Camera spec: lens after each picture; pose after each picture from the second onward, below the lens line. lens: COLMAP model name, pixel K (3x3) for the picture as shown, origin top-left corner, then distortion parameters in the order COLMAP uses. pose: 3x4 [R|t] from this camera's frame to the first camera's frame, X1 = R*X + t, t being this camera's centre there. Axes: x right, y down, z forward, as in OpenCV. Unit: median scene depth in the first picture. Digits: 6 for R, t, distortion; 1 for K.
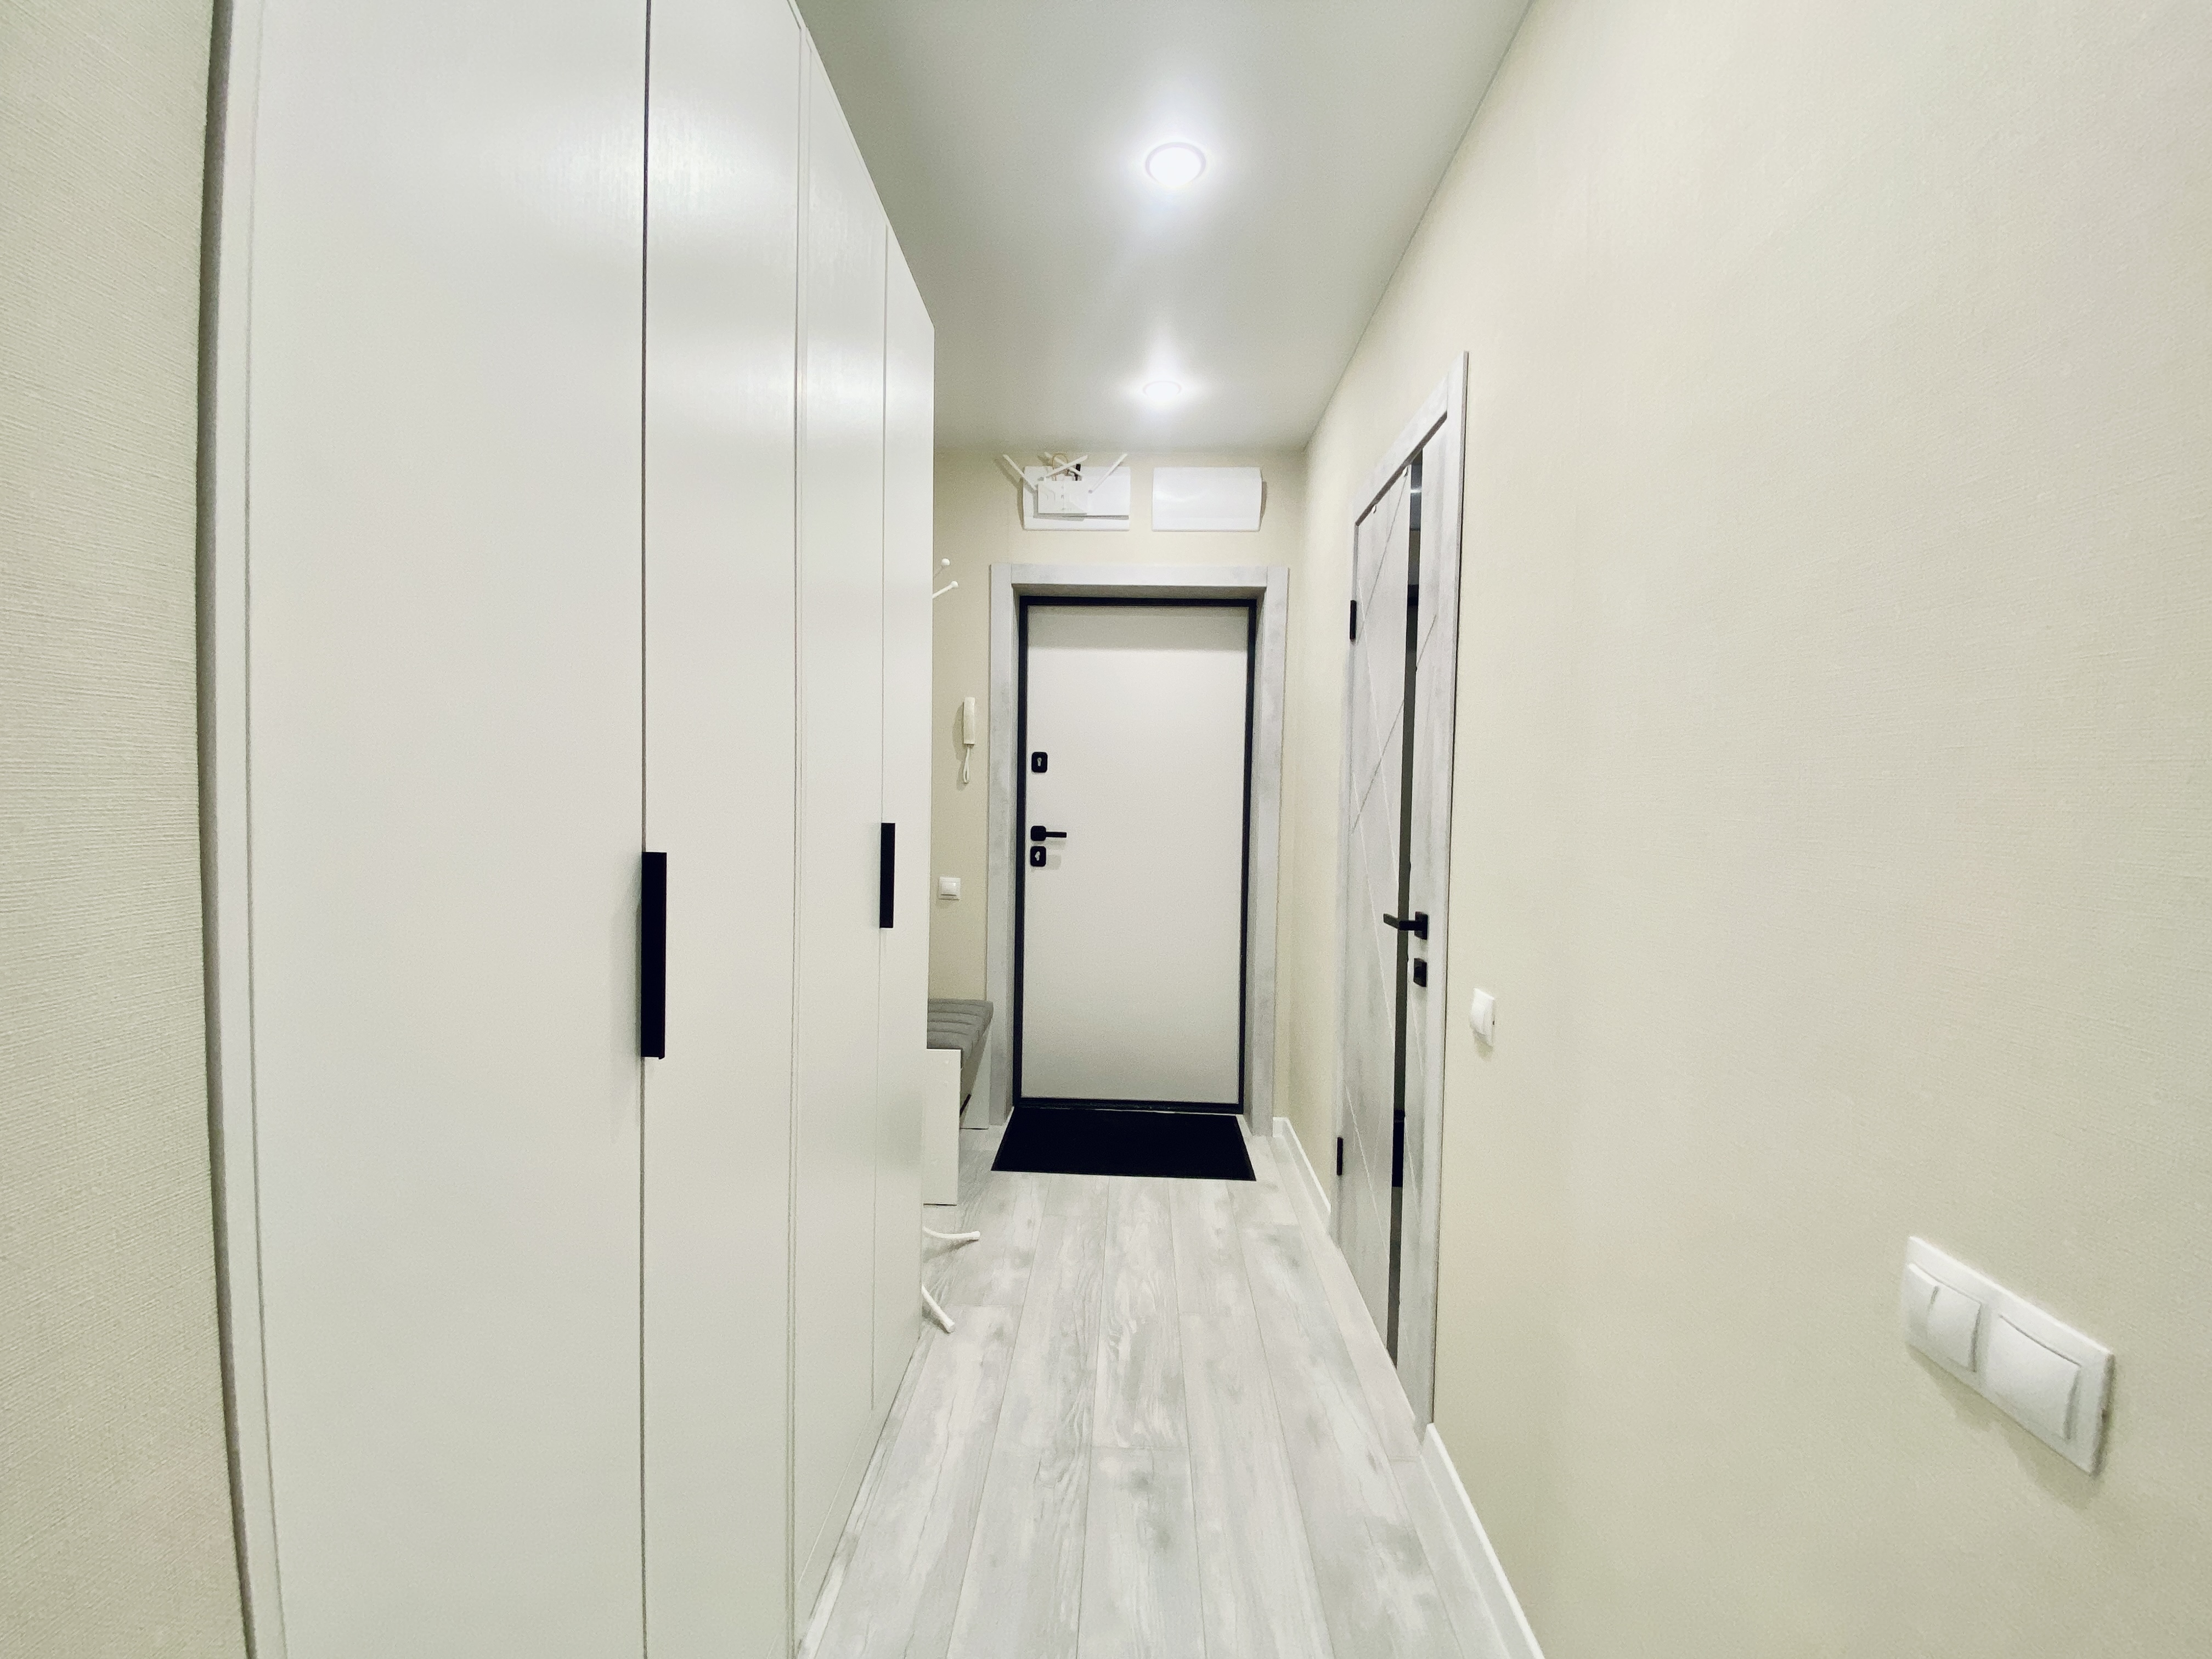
lens RADIAL K [[896.3, 0, 1105.0], [0, 896.3, 832.1], [0, 0, 1]] dist [-0.002375, -0.000369]
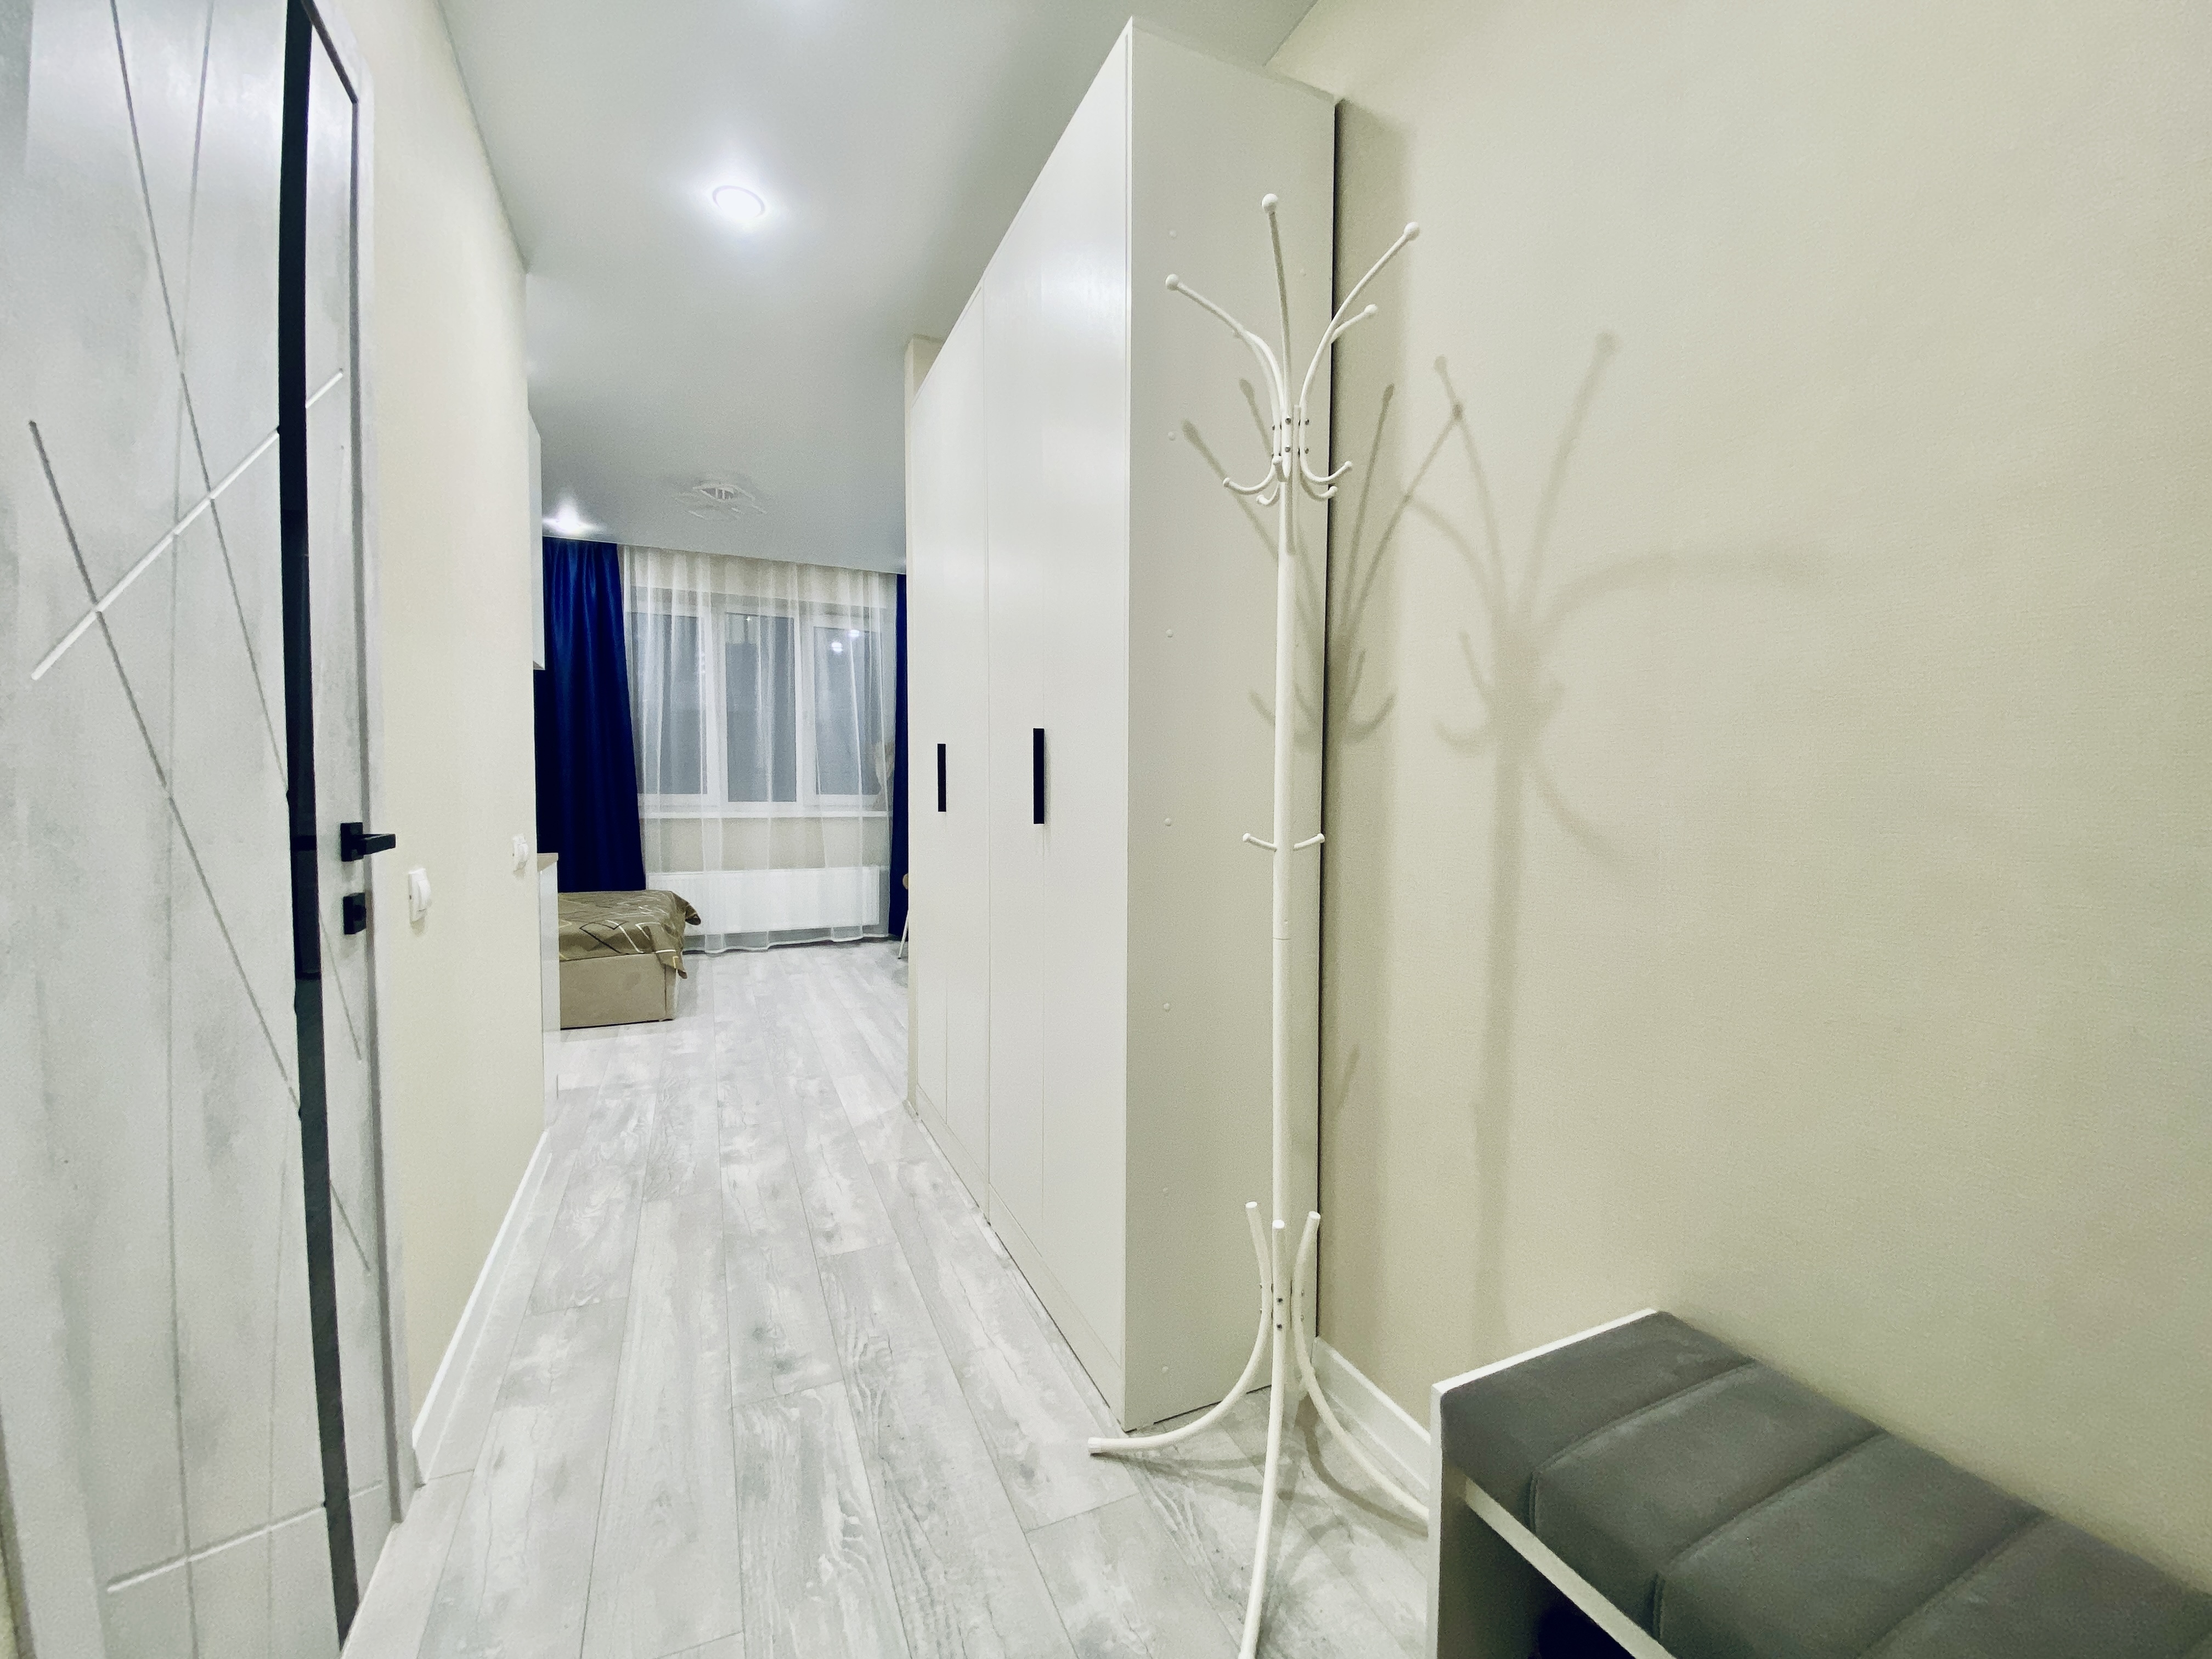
lens RADIAL K [[896.3, 0, 1109.3], [0, 896.3, 817.6], [0, 0, 1]] dist [-0.002375, -0.000369]
pose [[-0.894540, 0.001926, -0.446984, 0.151335], [-0.037008, 0.996238, 0.078357, 0.008641], [0.445454, 0.086635, -0.891103, 1.863479]]
